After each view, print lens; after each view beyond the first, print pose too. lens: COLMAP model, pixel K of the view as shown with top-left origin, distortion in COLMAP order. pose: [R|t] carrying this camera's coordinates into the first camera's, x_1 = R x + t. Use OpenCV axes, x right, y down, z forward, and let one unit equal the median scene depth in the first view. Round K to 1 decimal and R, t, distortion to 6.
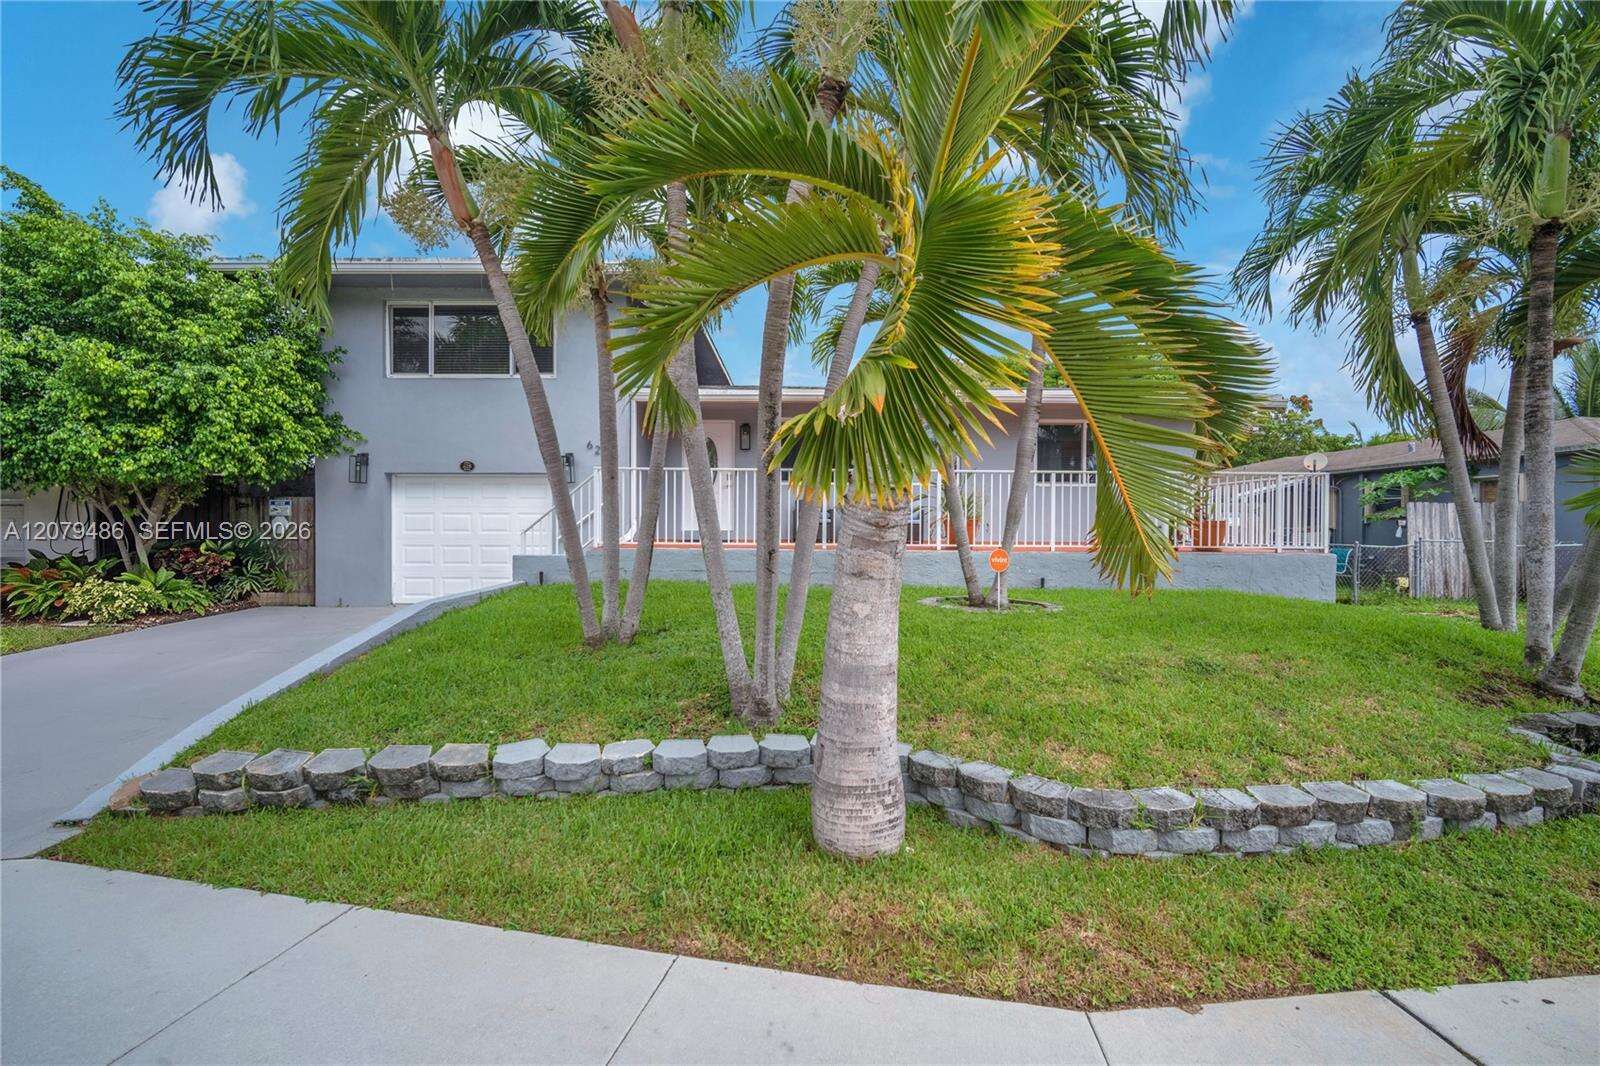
lens RADIAL K [[692.0, 0, 796.1], [0, 692.0, 528.3], [0, 0, 1]] dist [-0.002221, -0.000456]
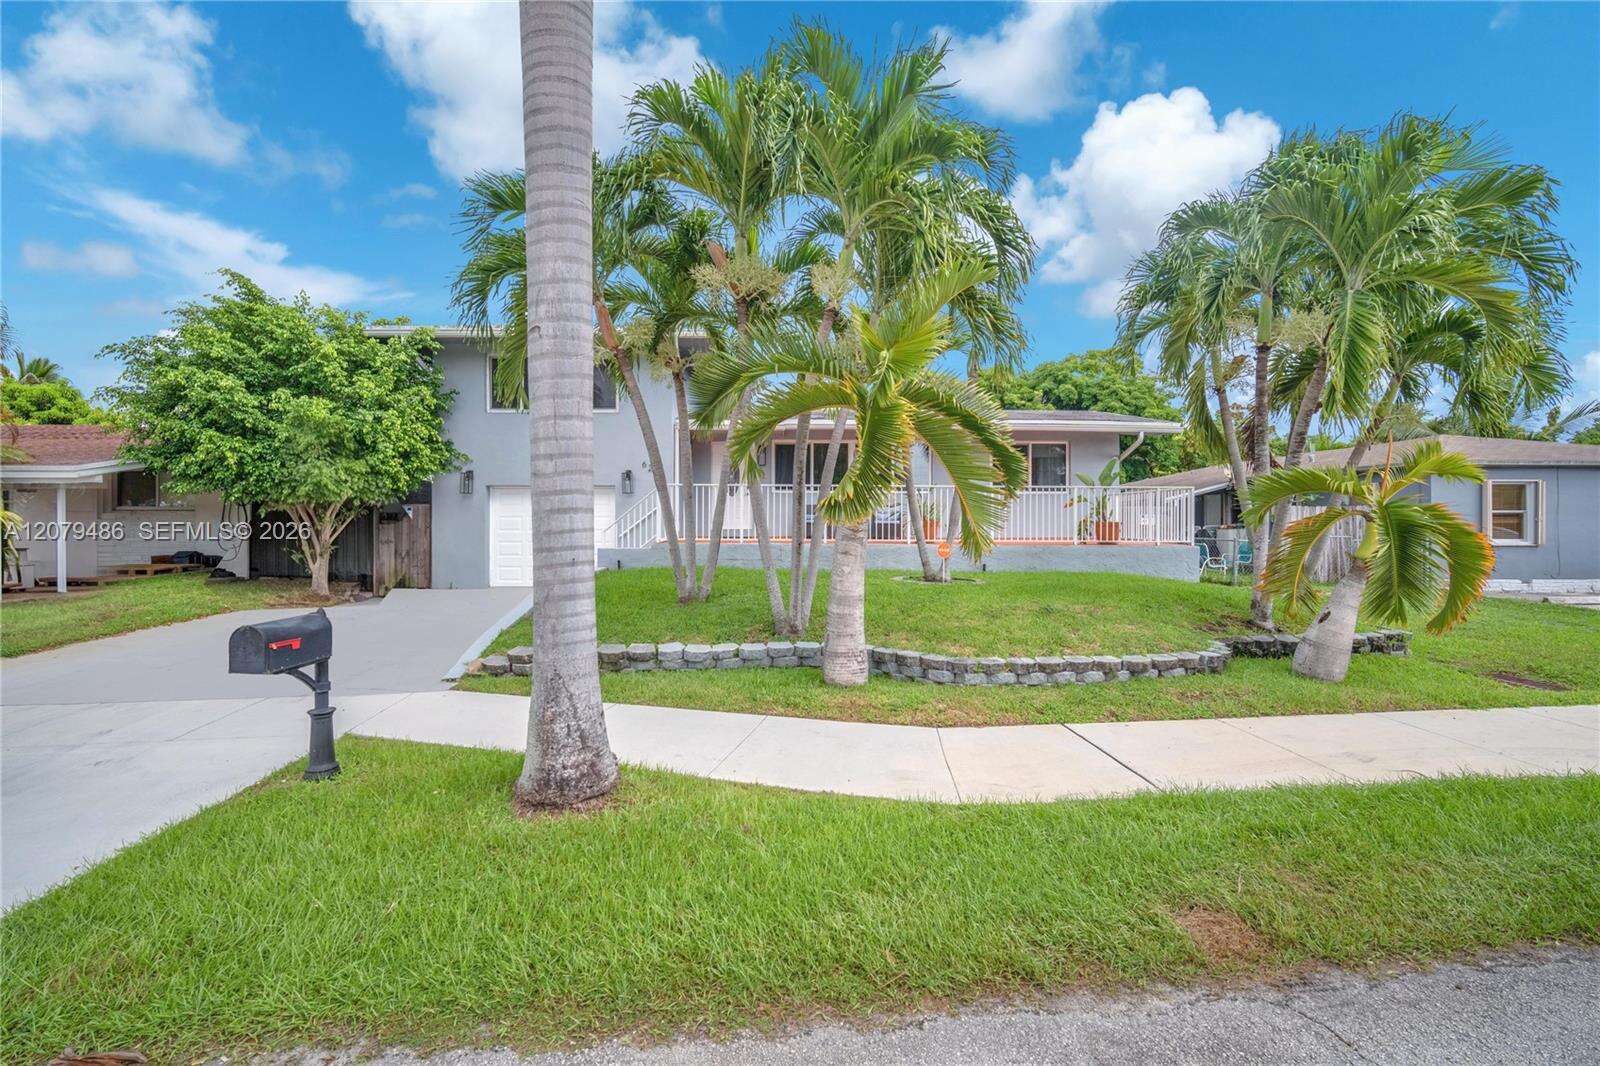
lens RADIAL K [[695.1, 0, 800.0], [0, 695.1, 533.0], [0, 0, 1]] dist [-0.001140, 0.000634]
pose [[0.999935, -0.001680, 0.011237, -0.057332], [0.001545, 0.999926, 0.012044, -0.016340], [-0.011256, -0.012025, 0.999864, -0.886769]]
